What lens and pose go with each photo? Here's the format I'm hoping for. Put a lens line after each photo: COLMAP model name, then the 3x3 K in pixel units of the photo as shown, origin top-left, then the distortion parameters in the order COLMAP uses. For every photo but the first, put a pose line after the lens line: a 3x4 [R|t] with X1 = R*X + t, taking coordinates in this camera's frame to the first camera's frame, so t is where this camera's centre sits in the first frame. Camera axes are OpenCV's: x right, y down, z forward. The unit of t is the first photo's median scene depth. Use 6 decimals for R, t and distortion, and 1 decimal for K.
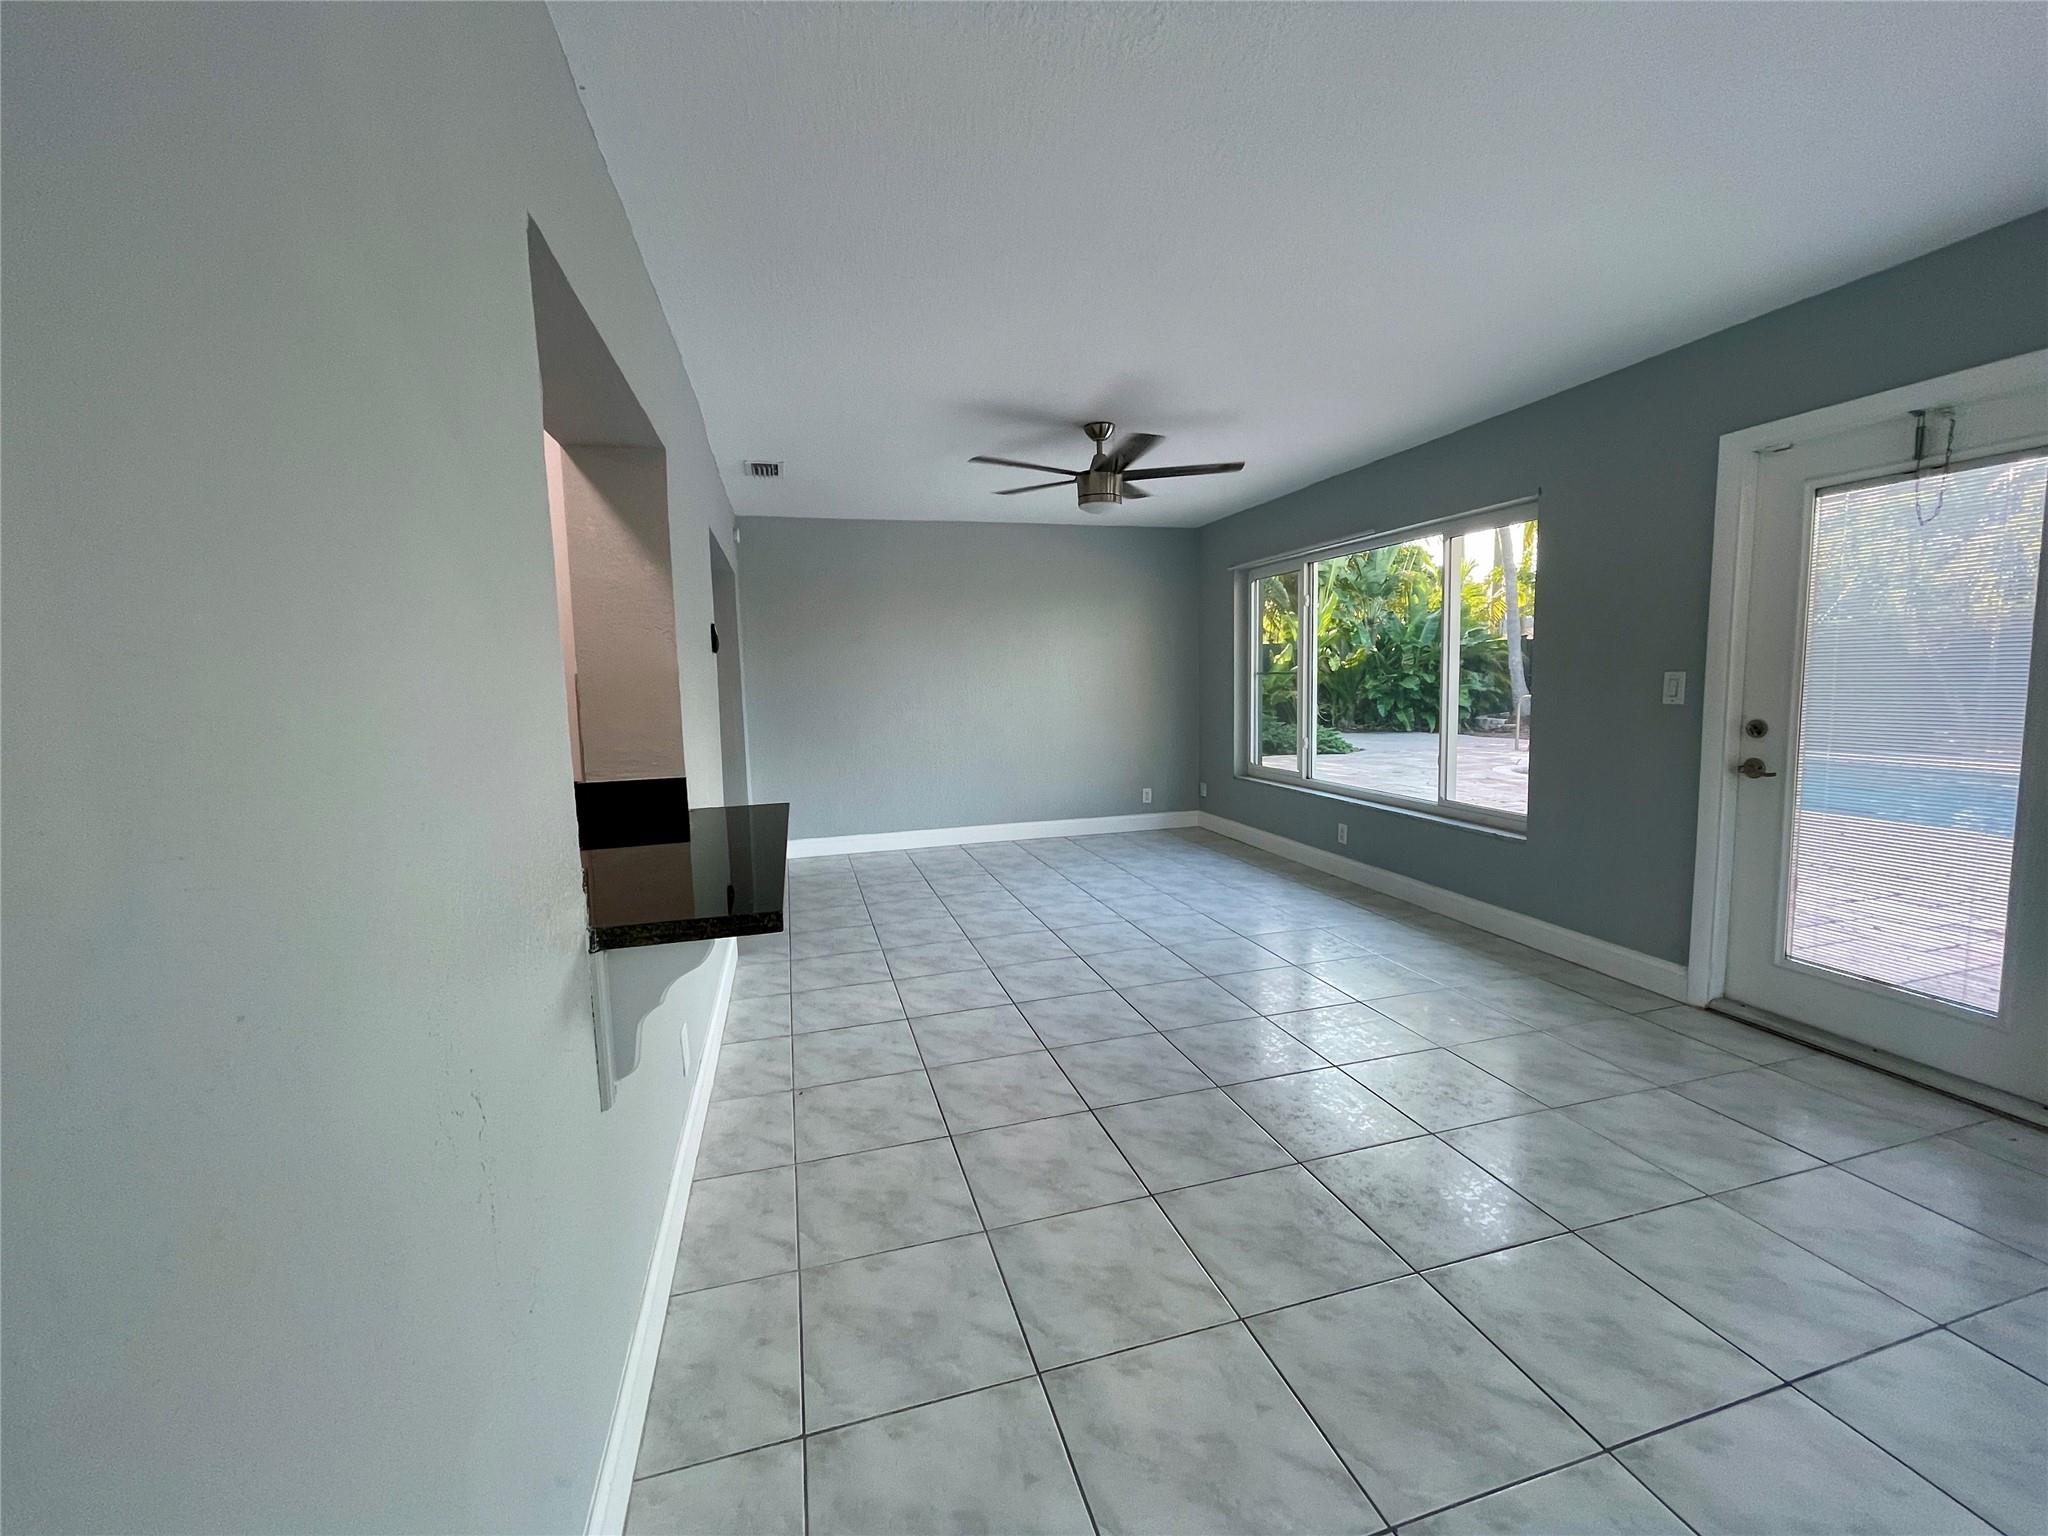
lens RADIAL K [[826.8, 0, 1019.8], [0, 826.8, 764.5], [0, 0, 1]] dist [-0.001256, 0.000521]
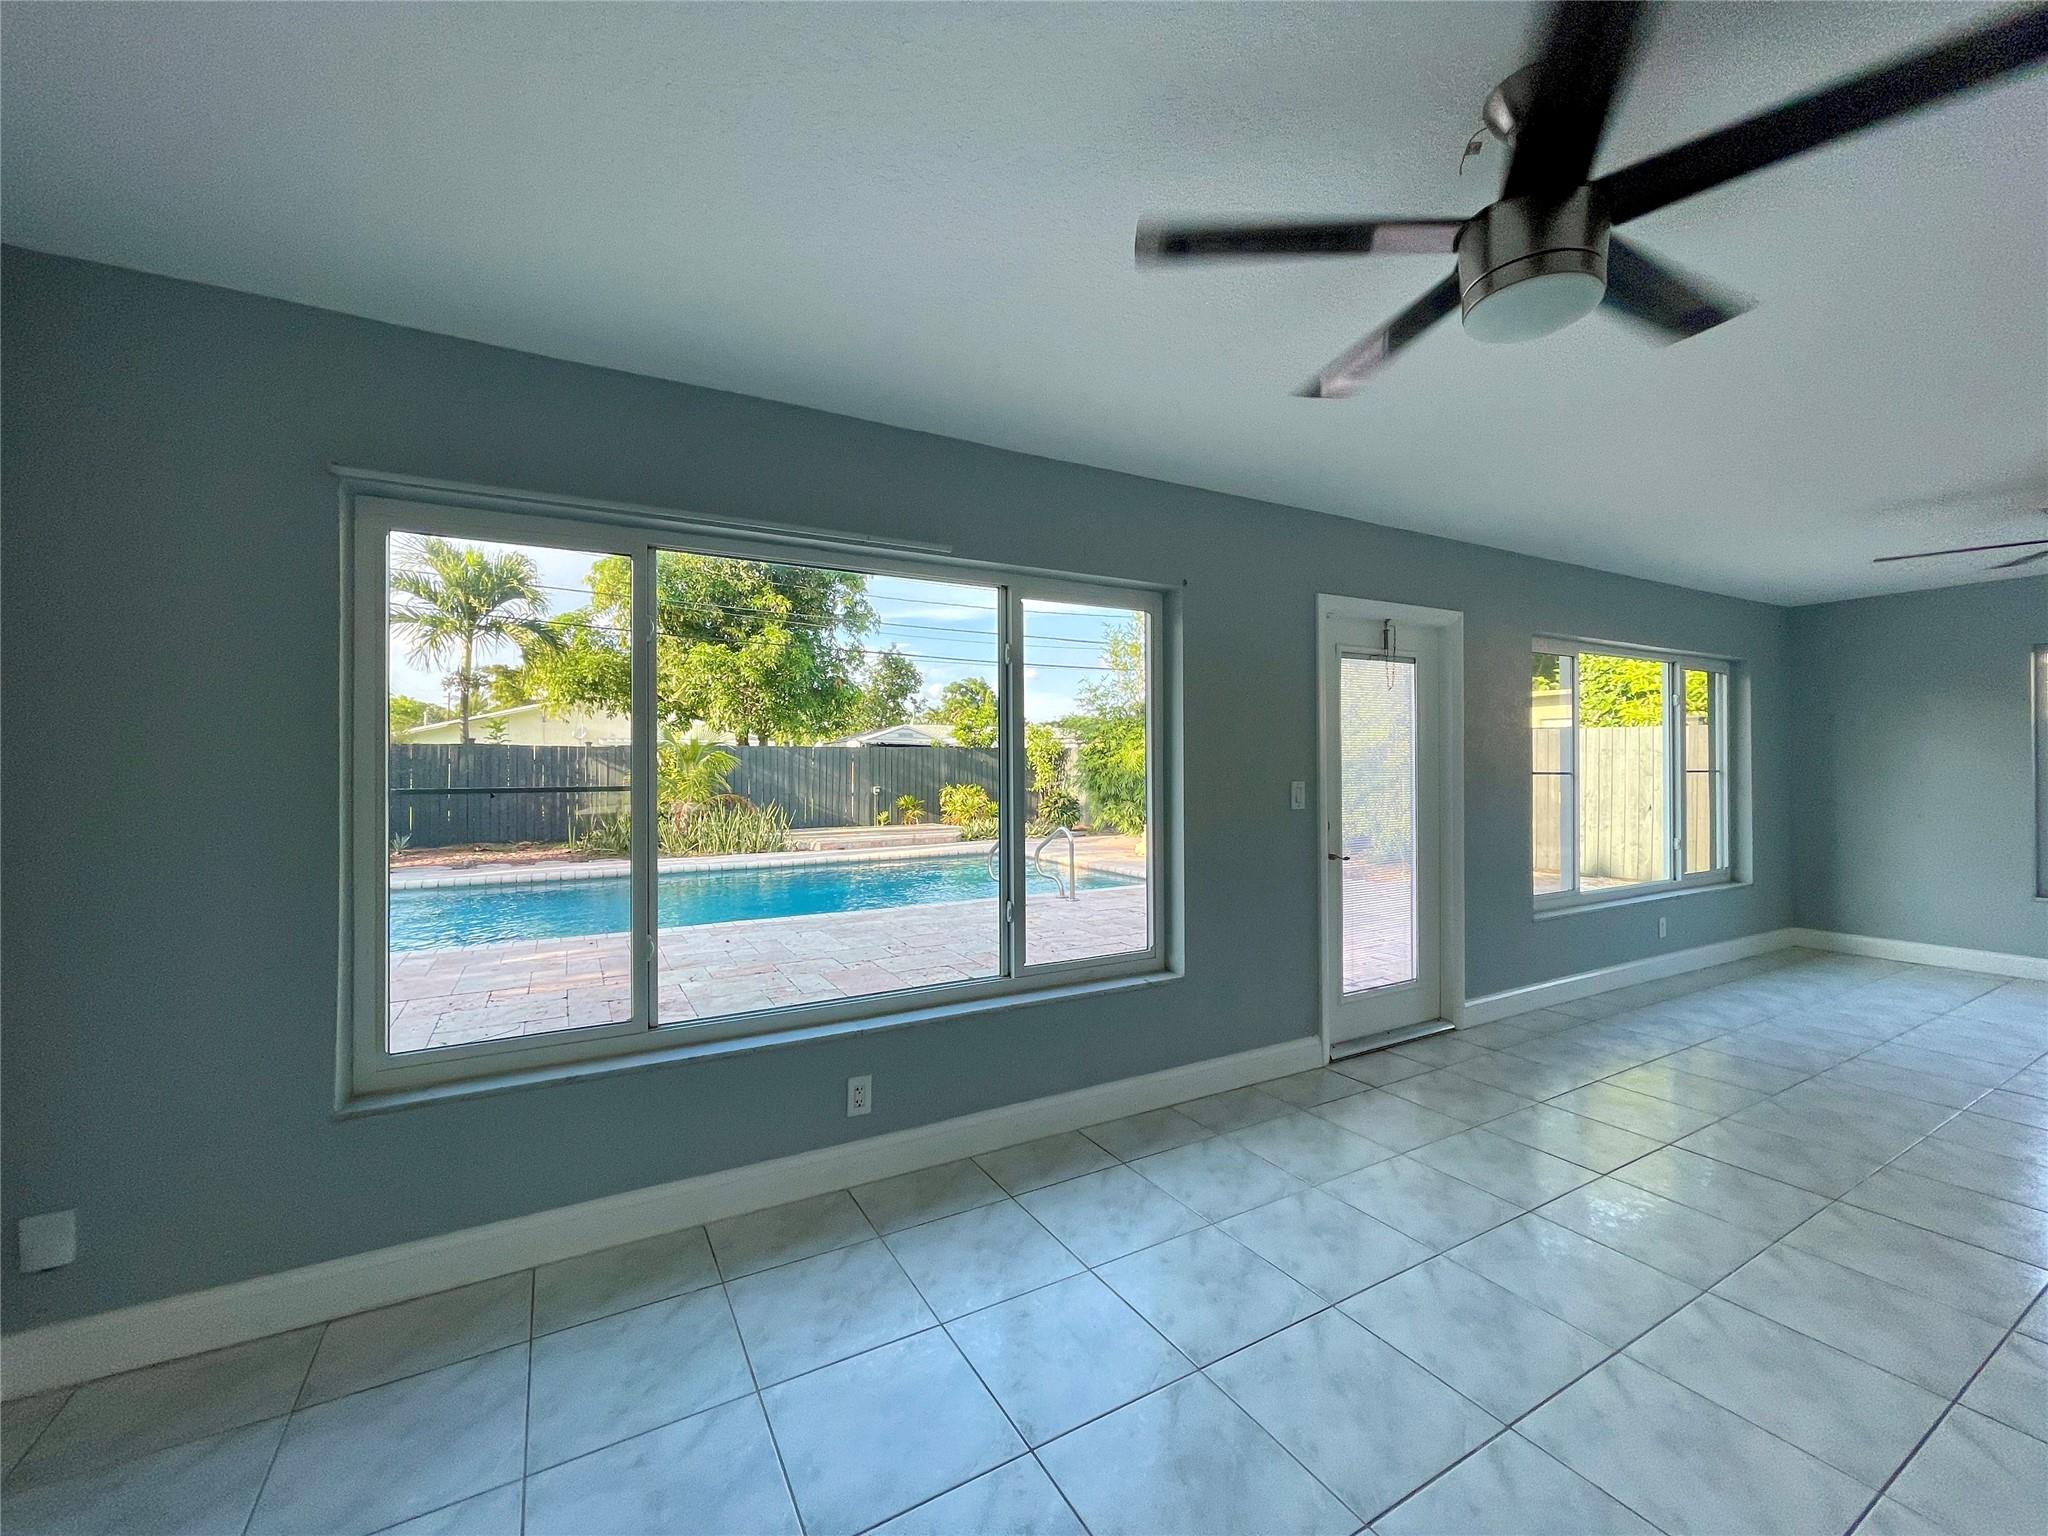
lens RADIAL K [[826.8, 0, 1019.8], [0, 826.8, 764.5], [0, 0, 1]] dist [-0.001256, 0.000521]
pose [[-0.242455, 0.040354, 0.969323, -0.224036], [0.120741, 0.992622, -0.011123, -0.164965], [-0.962620, 0.114341, -0.245538, 1.617072]]
